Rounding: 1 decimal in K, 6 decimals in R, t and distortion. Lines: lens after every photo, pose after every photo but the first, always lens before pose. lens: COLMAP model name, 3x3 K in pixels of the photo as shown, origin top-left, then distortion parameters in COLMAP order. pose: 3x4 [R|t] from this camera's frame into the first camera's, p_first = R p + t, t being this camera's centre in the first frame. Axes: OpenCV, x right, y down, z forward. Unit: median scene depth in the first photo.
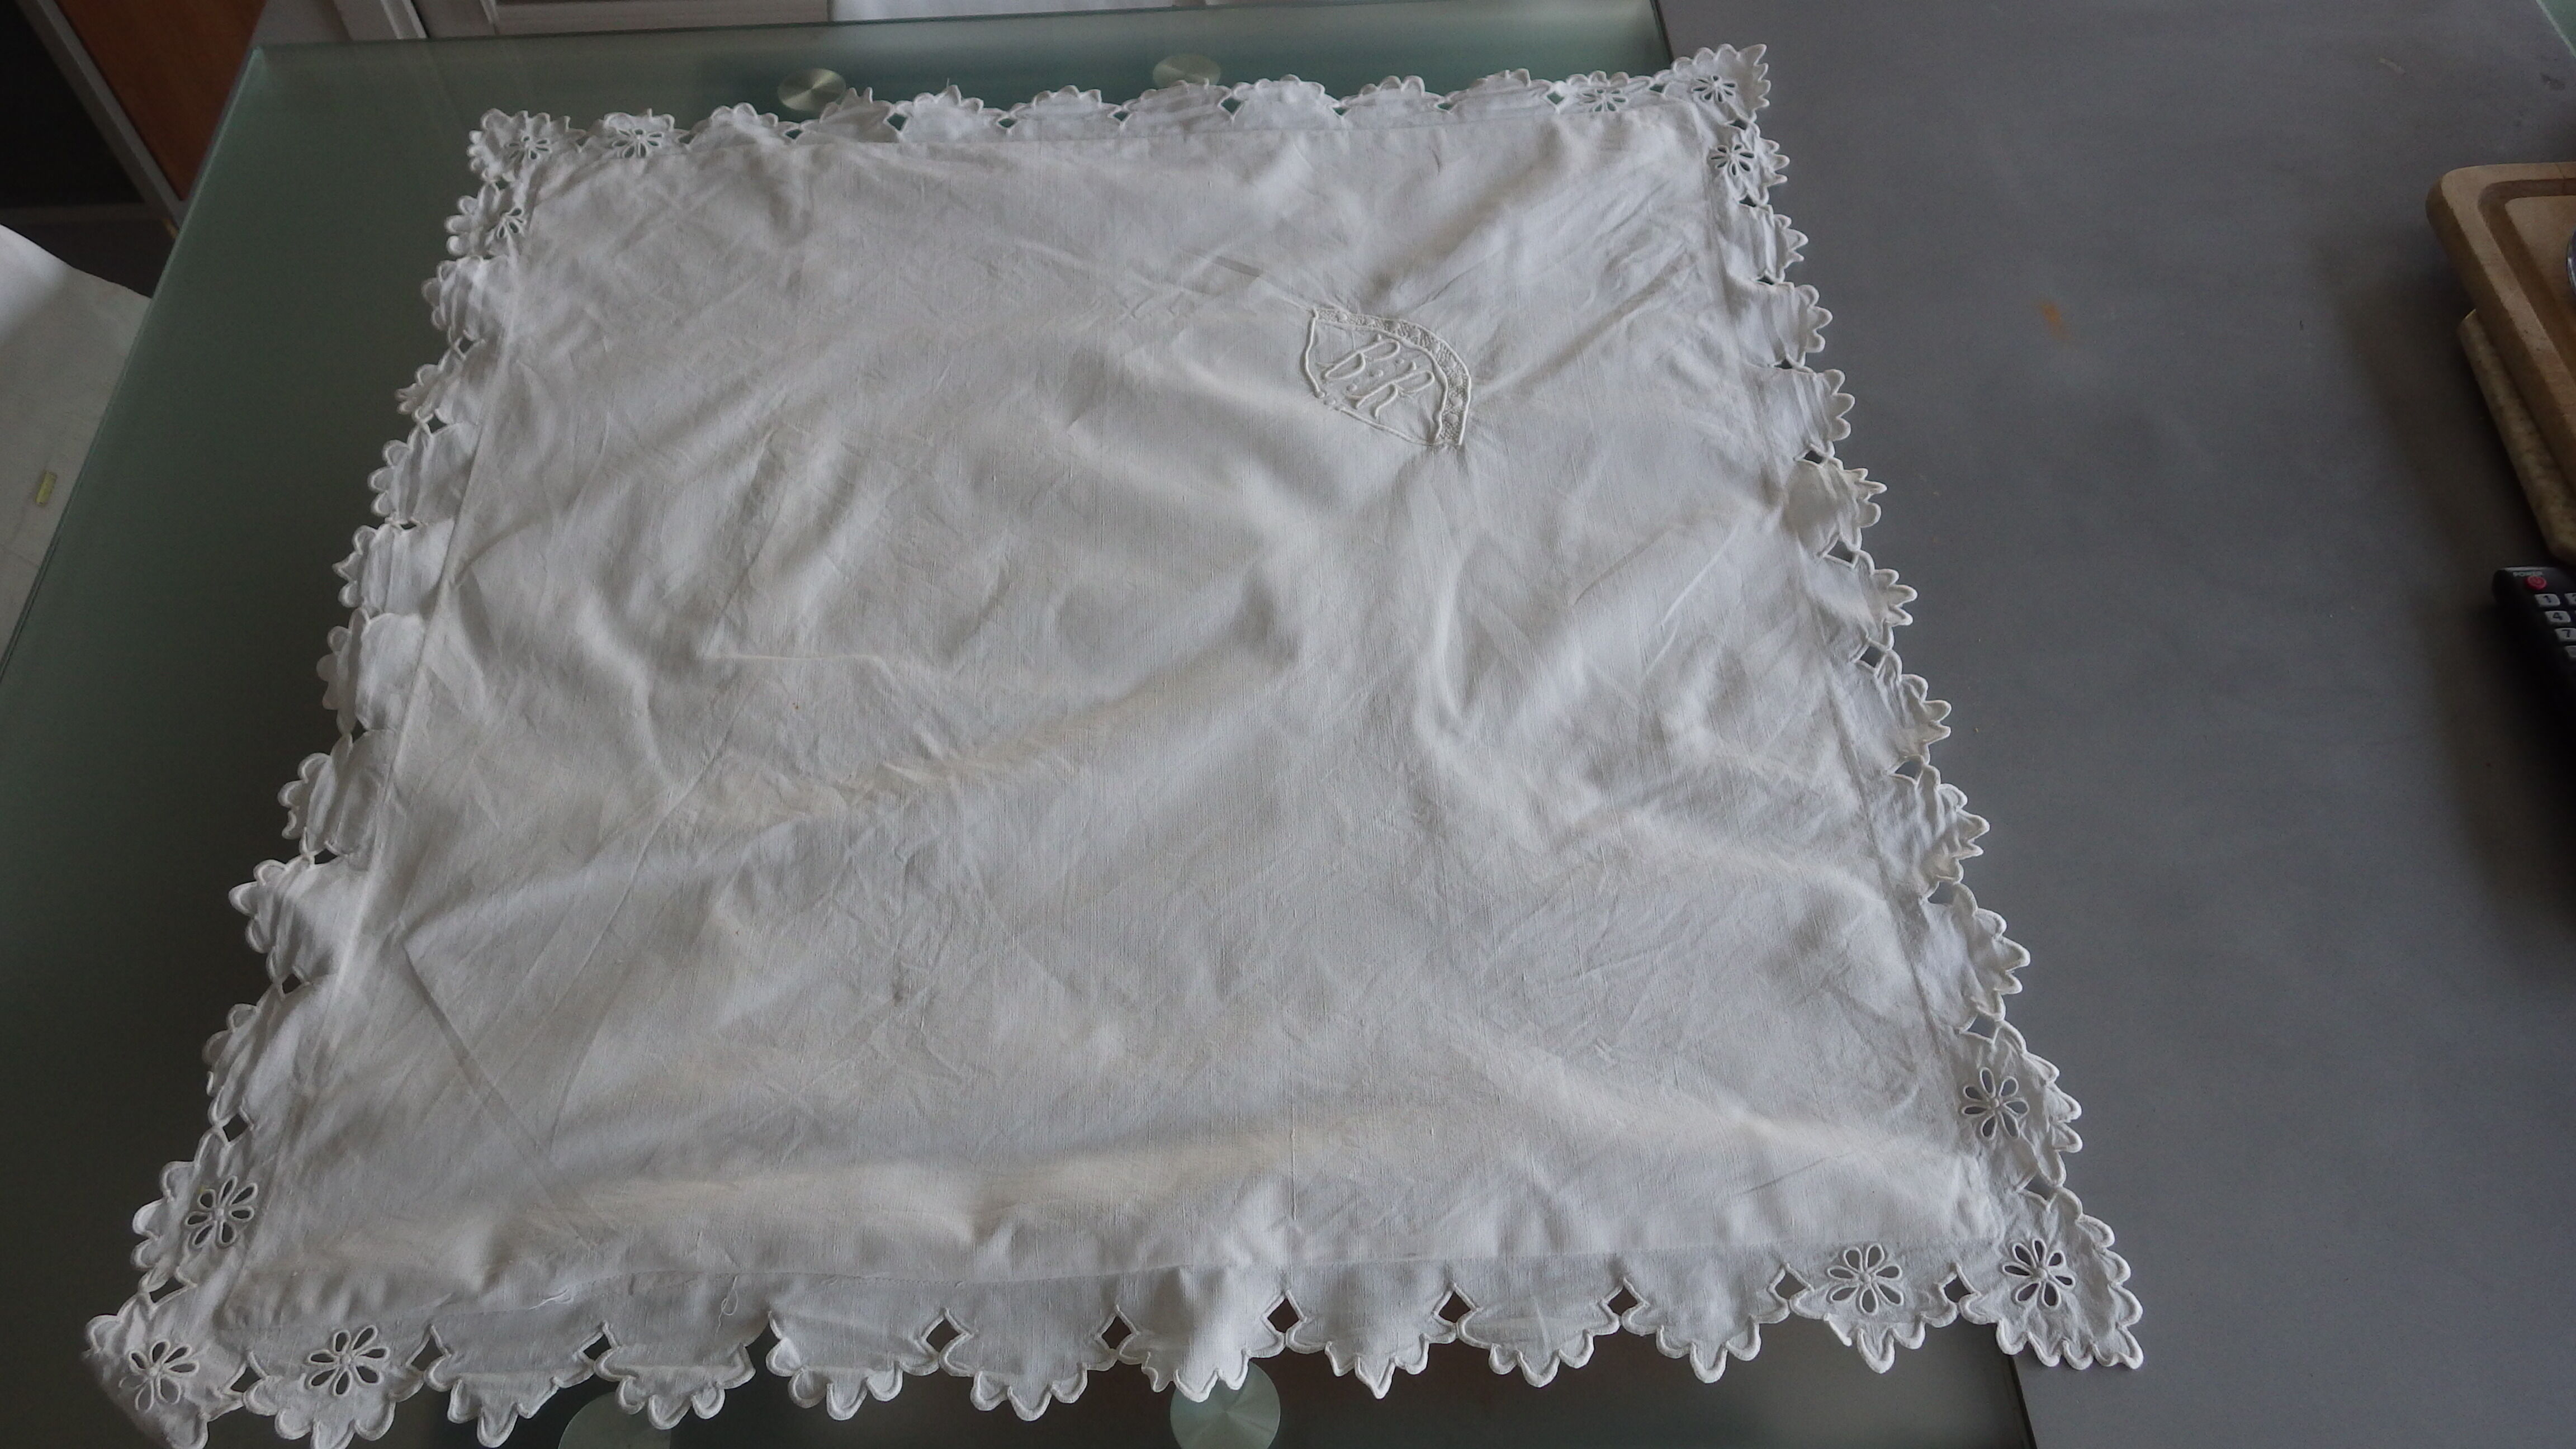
lens RADIAL K [[1995.5, 0, 1288.0], [0, 1995.5, 724.5], [0, 0, 1]] dist [0.053780, -0.217285]
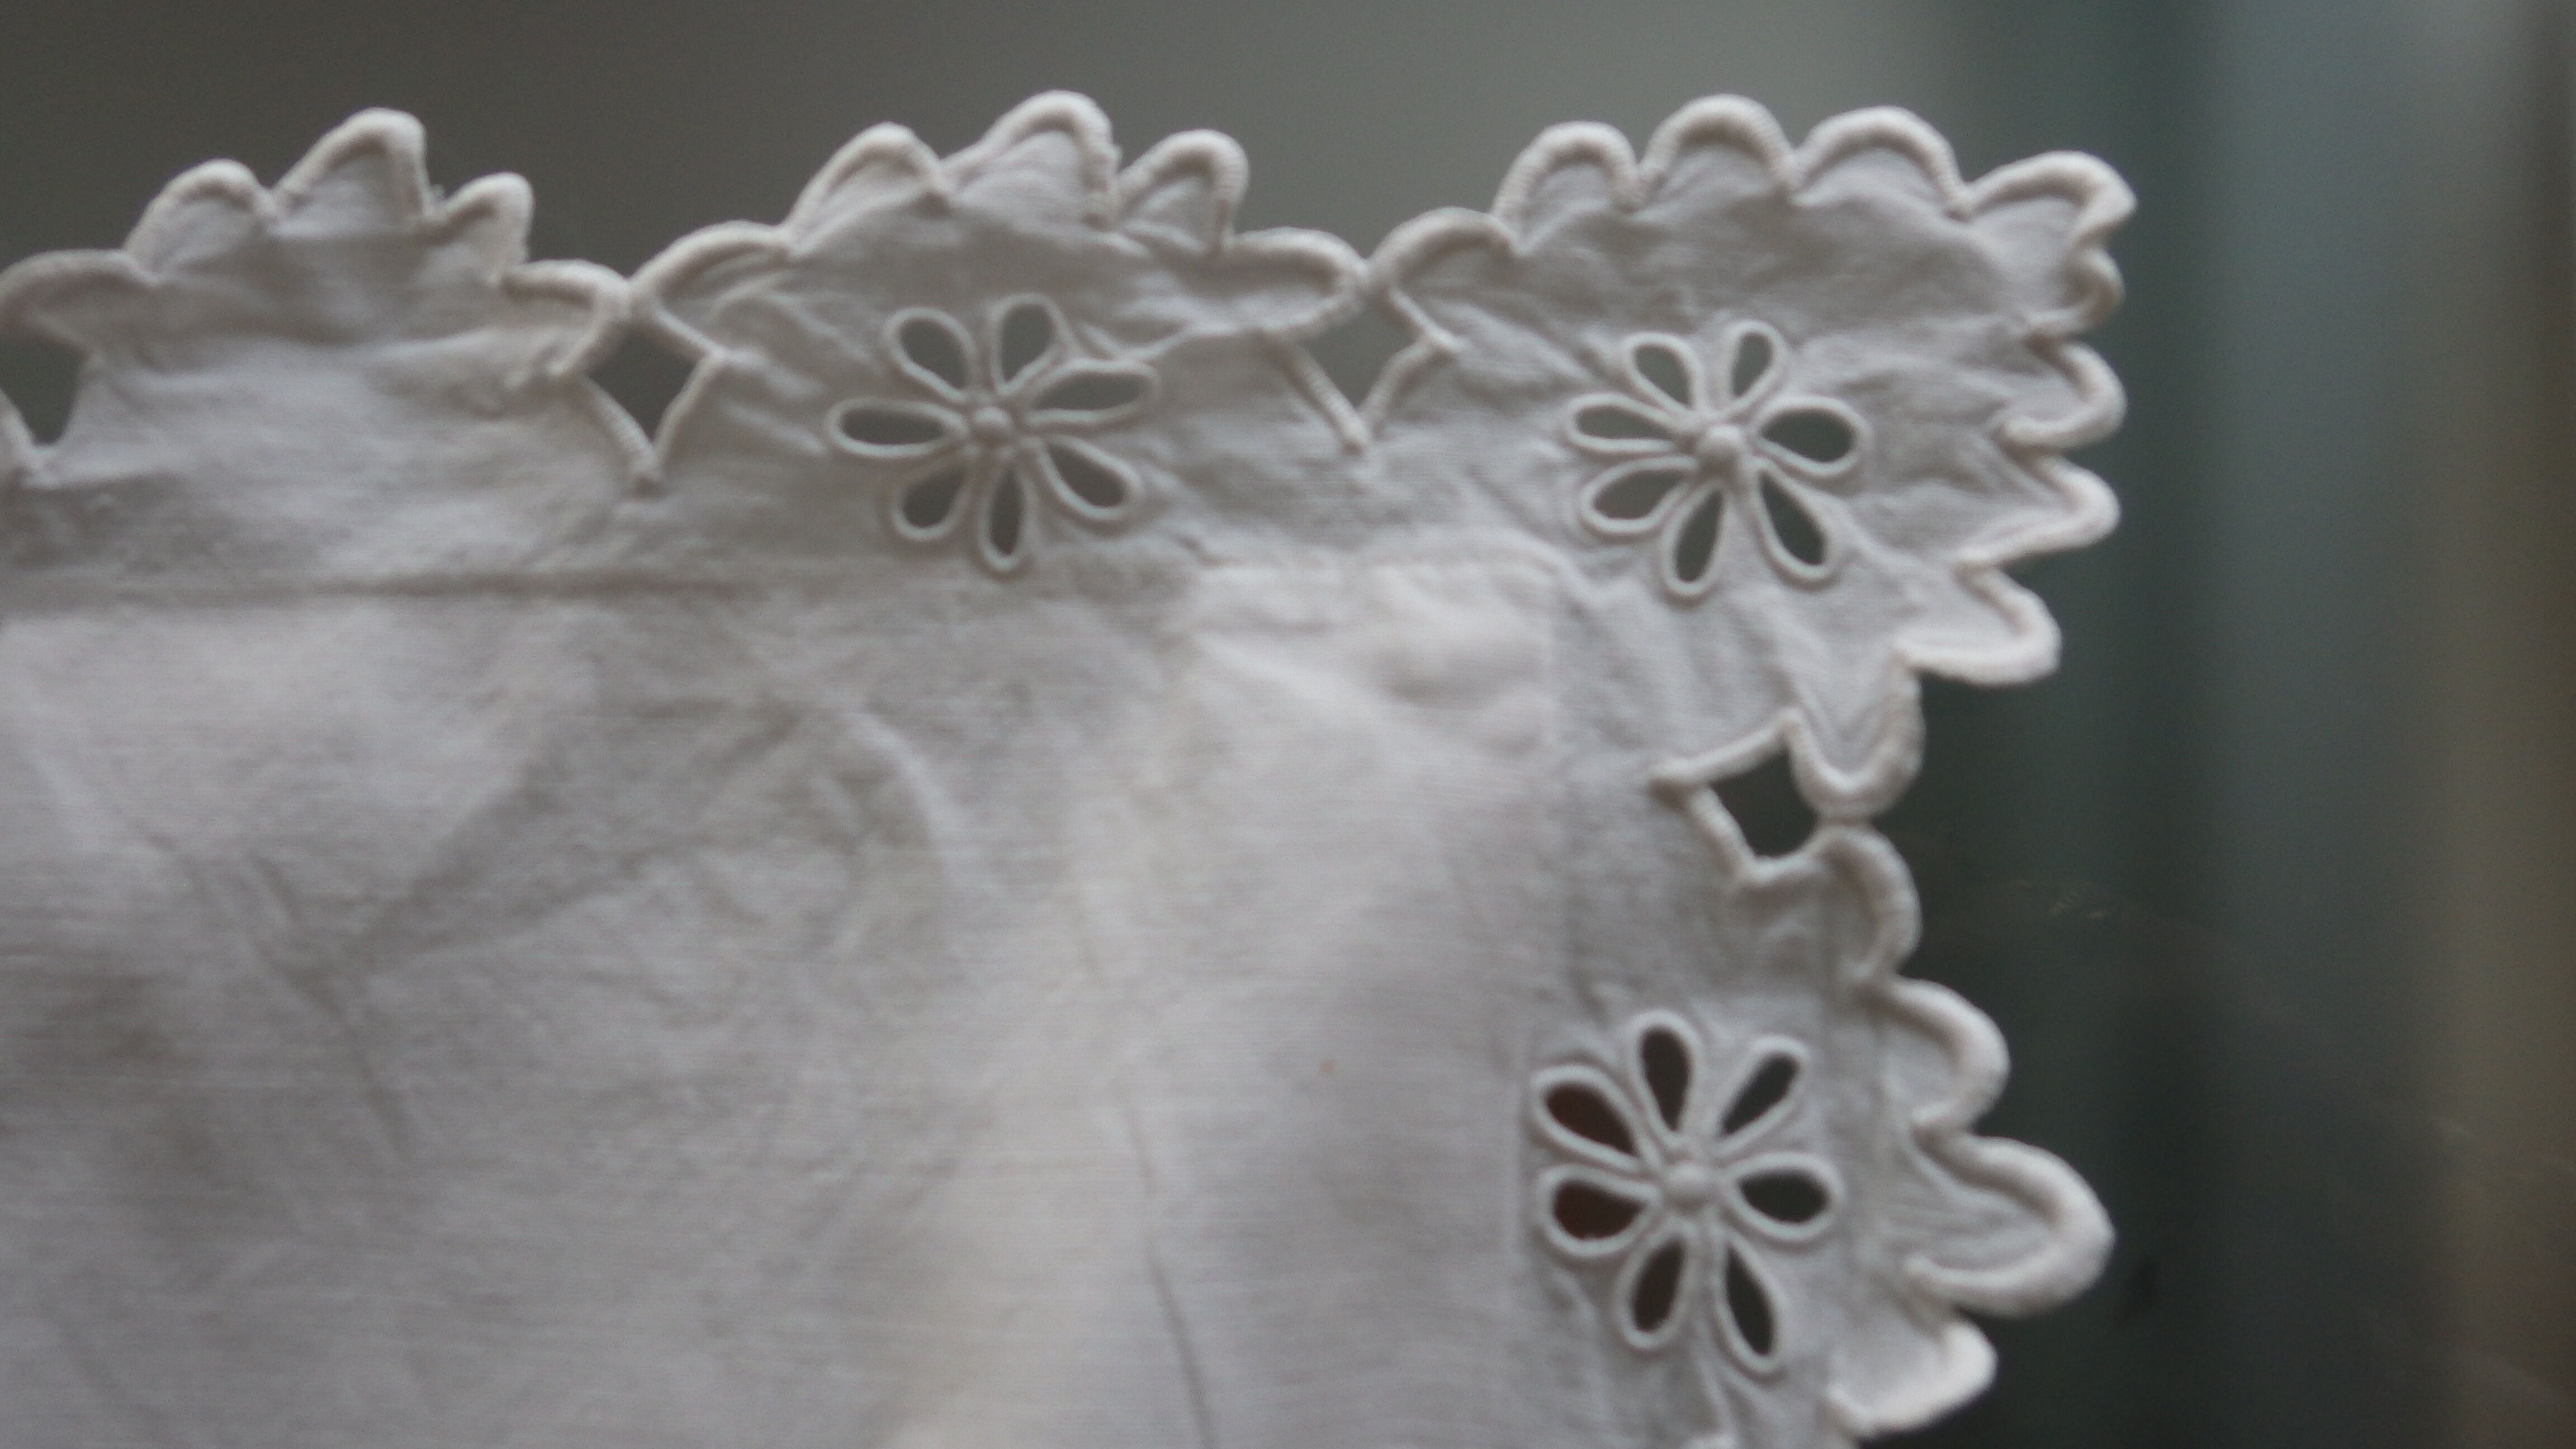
lens RADIAL K [[1995.5, 0, 1288.0], [0, 1995.5, 724.5], [0, 0, 1]] dist [0.053780, -0.217285]
pose [[0.111502, -0.975384, 0.190245, 0.266388], [0.851629, 0.192447, 0.487537, 0.106616], [-0.512147, 0.107657, 0.852124, 0.752543]]
